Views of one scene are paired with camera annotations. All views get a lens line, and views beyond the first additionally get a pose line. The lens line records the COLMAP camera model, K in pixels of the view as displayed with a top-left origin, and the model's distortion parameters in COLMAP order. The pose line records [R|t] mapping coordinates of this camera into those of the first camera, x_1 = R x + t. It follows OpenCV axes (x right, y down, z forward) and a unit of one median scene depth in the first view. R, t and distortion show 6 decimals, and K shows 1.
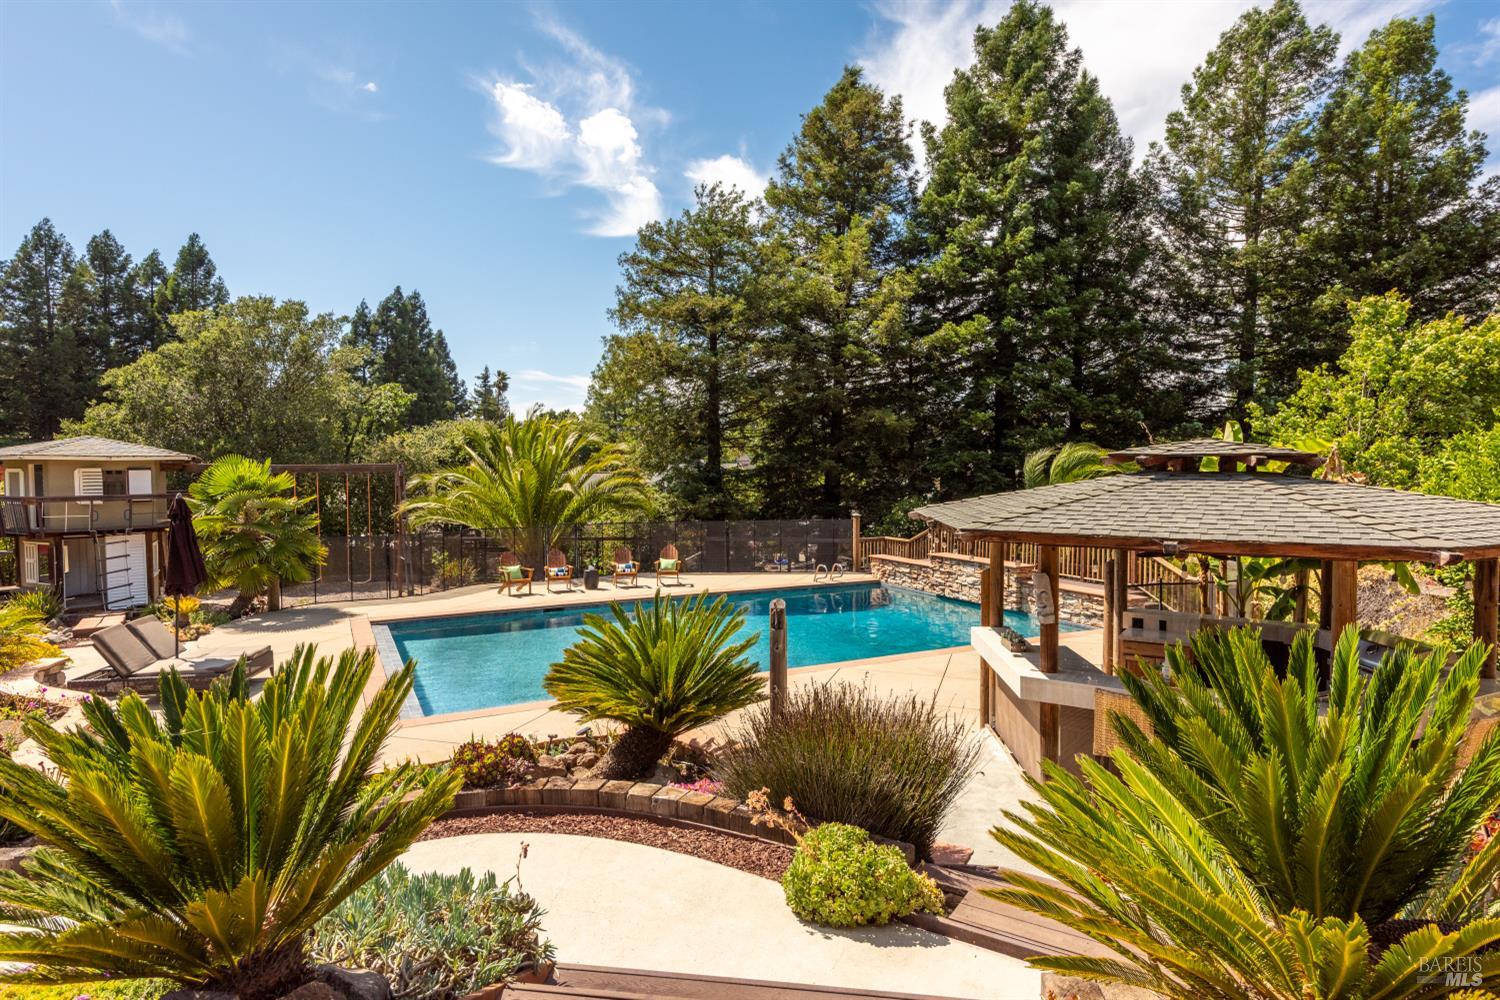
lens RADIAL K [[857.8, 0, 760.8], [0, 857.8, 474.0], [0, 0, 1]] dist [0.029511, -0.013347]
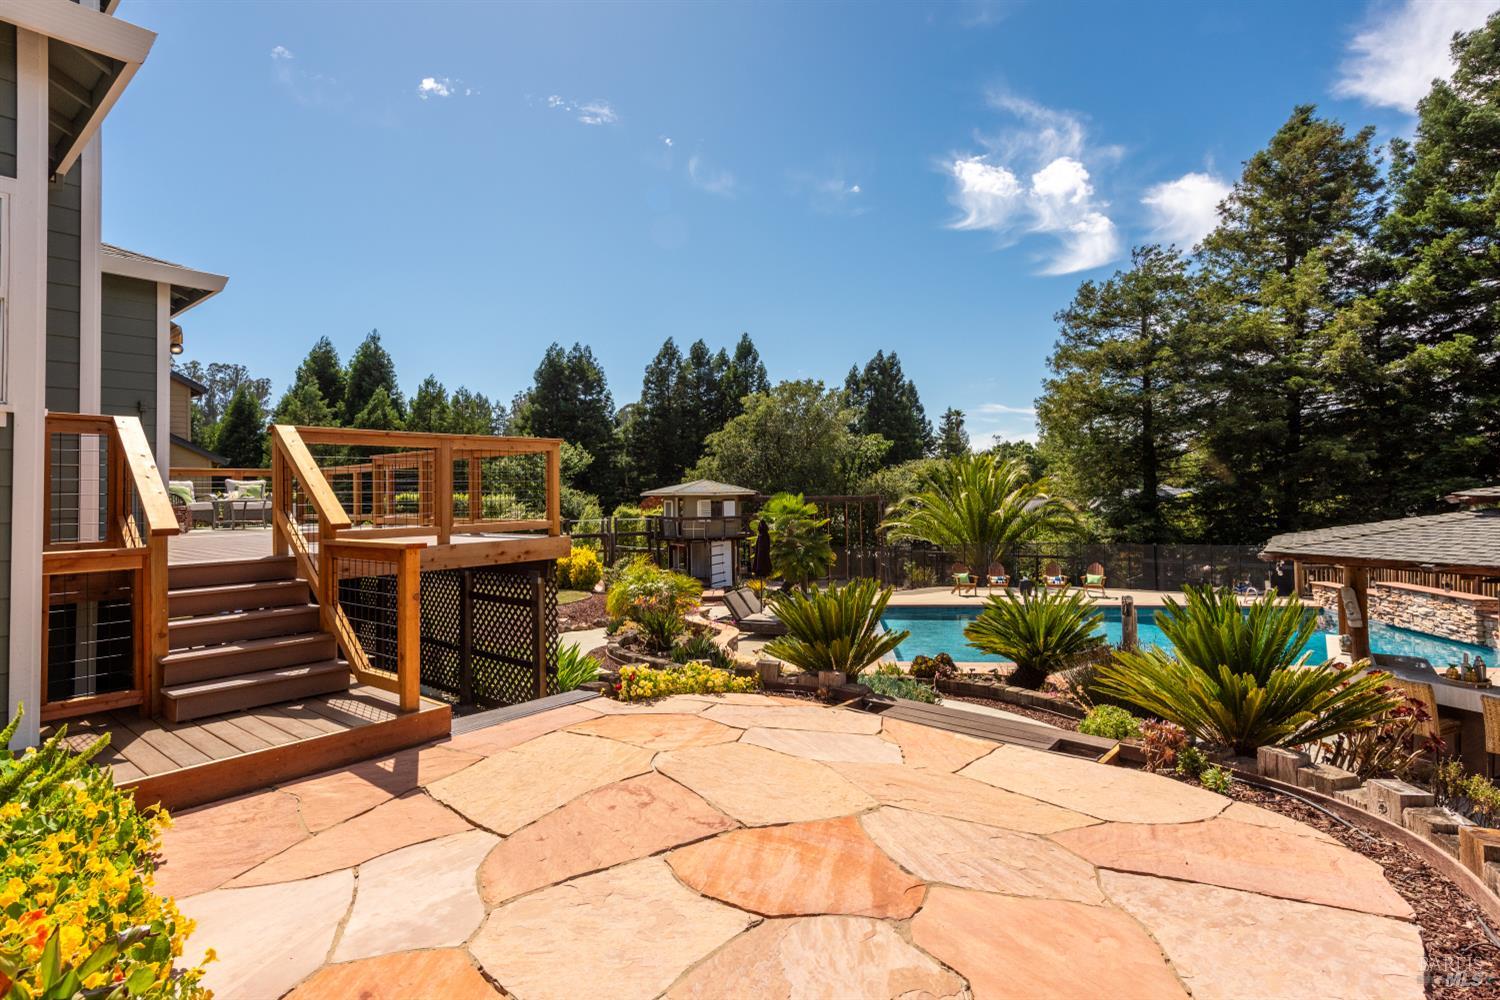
lens RADIAL K [[785.4, 0, 746.9], [0, 785.4, 468.8], [0, 0, 1]] dist [0.017416, -0.000290]
pose [[0.844873, -0.023645, -0.534444, 0.053456], [0.003670, 0.999255, -0.038407, -0.004993], [0.534954, 0.030488, 0.844331, -0.130823]]
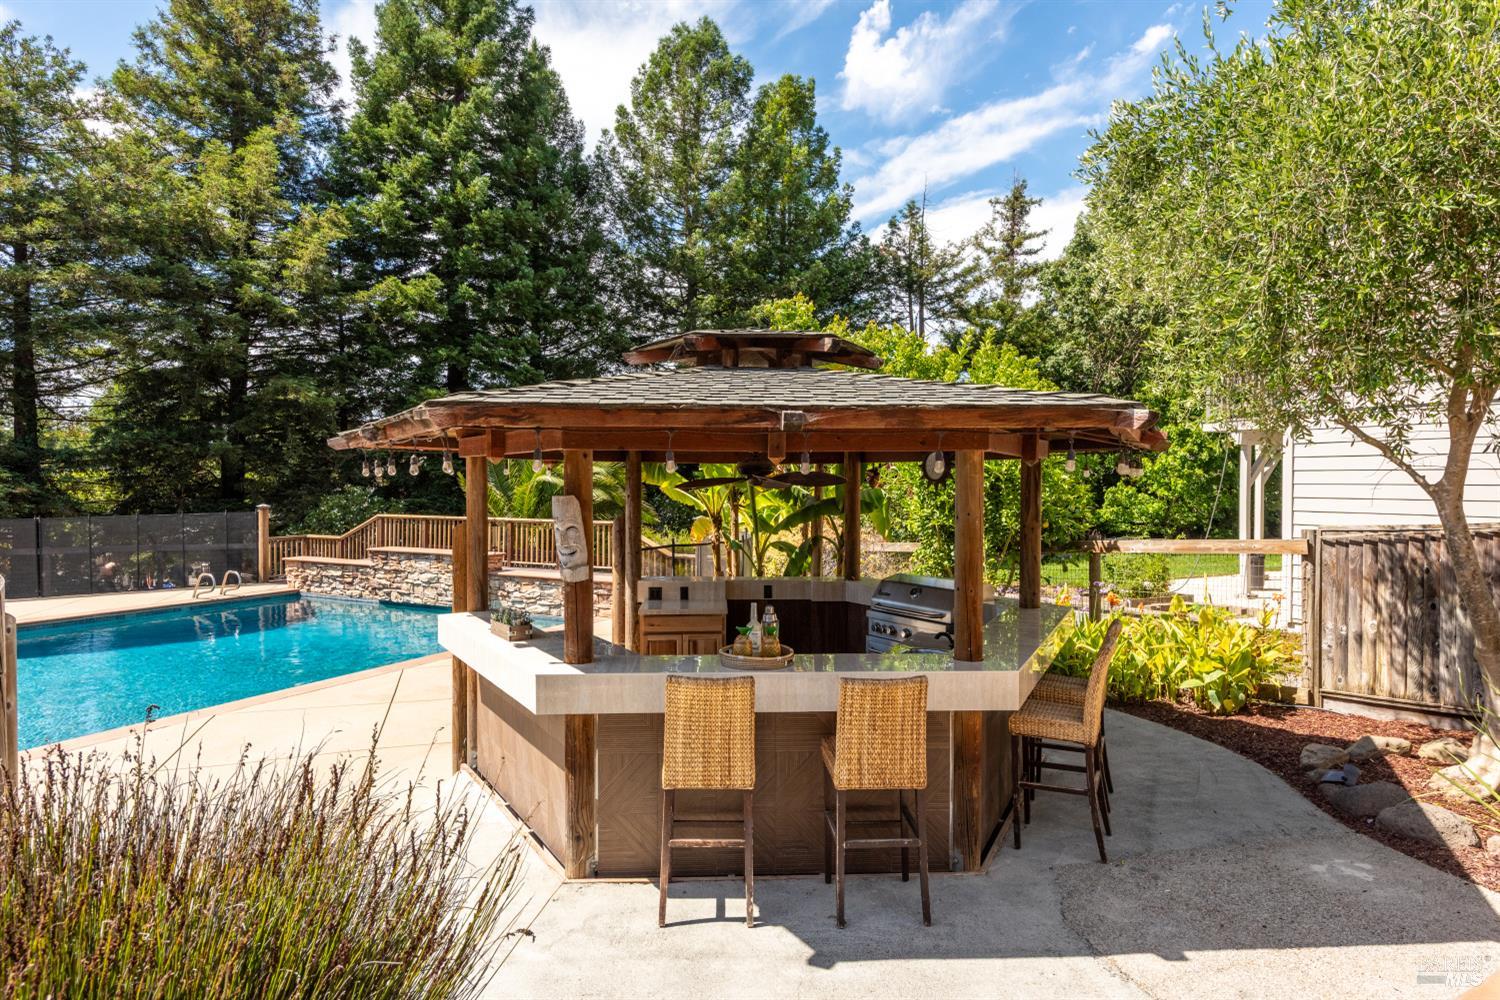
lens RADIAL K [[872.1, 0, 730.1], [0, 872.1, 495.1], [0, 0, 1]] dist [0.035296, 0.000925]
pose [[0.834470, -0.014958, 0.550850, 0.023562], [0.011322, 0.999886, 0.010001, 0.028744], [-0.550937, -0.002109, 0.834544, 0.115364]]
